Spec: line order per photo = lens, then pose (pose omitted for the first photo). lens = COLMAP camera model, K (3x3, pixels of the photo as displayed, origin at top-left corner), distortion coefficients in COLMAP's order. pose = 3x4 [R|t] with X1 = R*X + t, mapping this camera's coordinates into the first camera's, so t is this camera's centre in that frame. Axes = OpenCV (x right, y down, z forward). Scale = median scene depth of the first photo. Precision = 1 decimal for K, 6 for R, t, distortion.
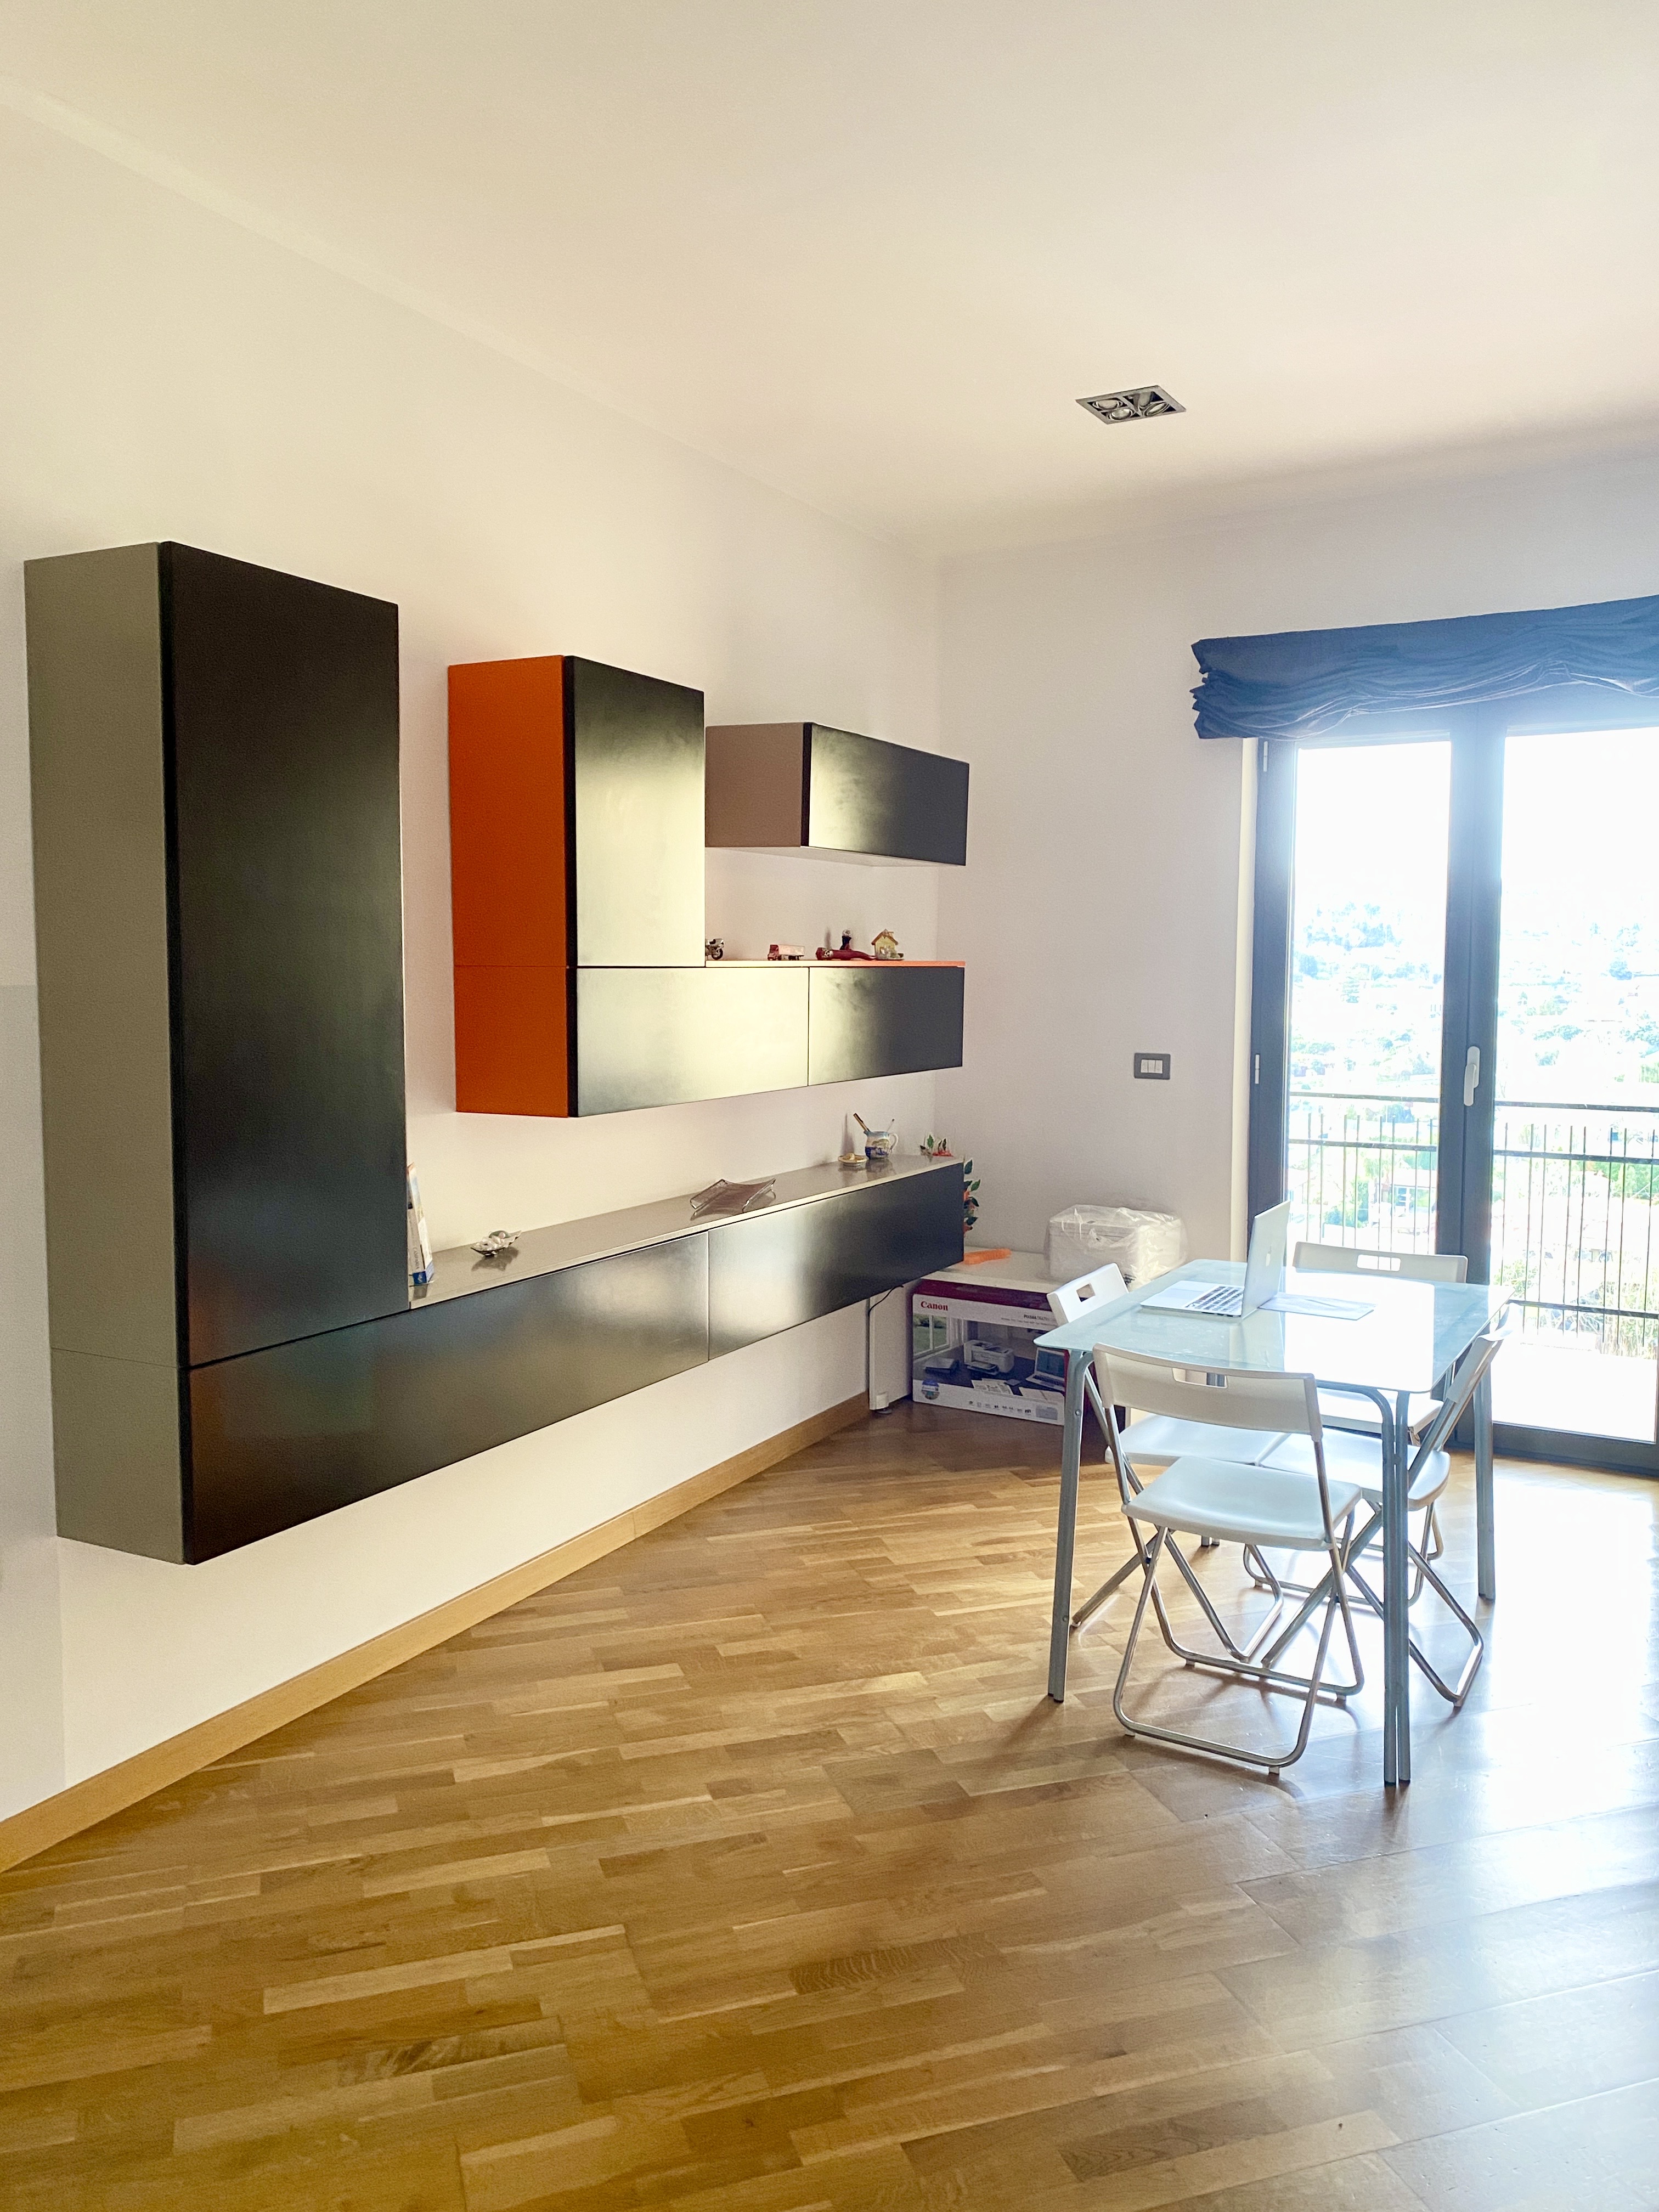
lens RADIAL K [[1732.0, 0, 829.5], [0, 1732.0, 1106.0], [0, 0, 1]] dist [0.094421, -0.172904]
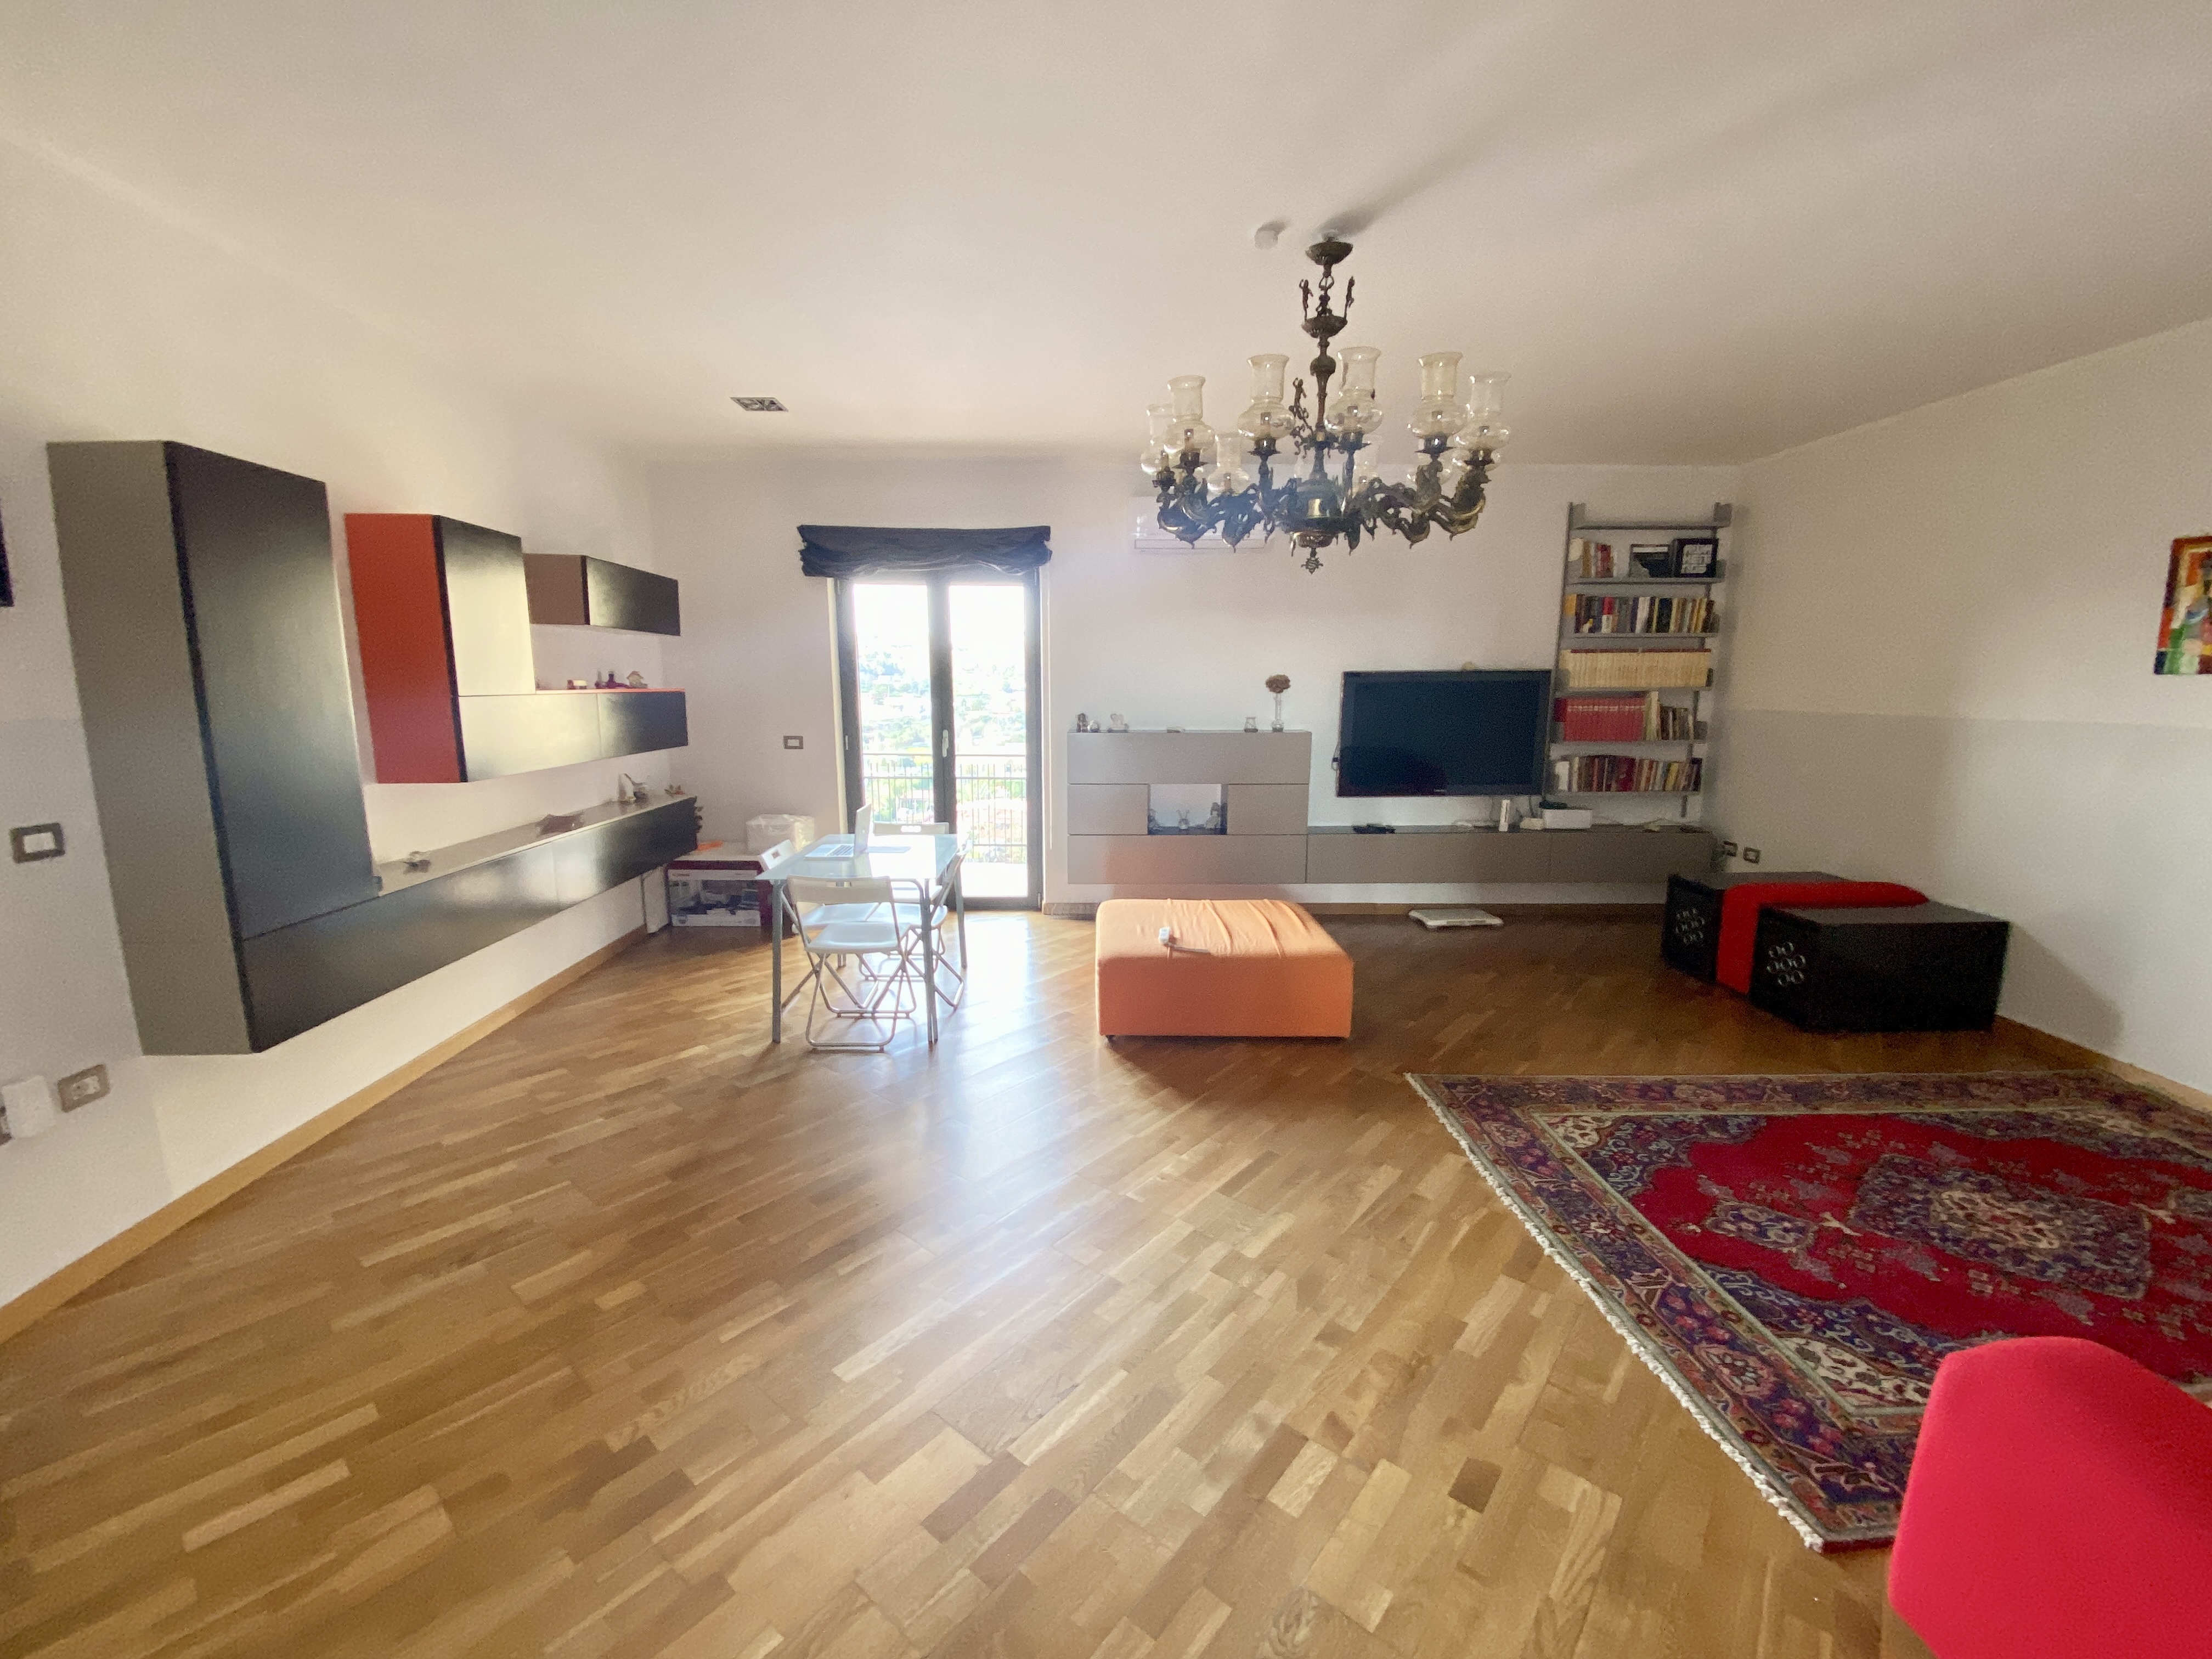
lens RADIAL K [[930.1, 0, 1106.0], [0, 930.1, 829.5], [0, 0, 1]] dist [0.013980, -0.029587]
pose [[0.864592, -0.077663, 0.496436, -0.057665], [0.041136, 0.995607, 0.084113, 0.001994], [-0.500787, -0.052302, 0.863989, -0.142679]]
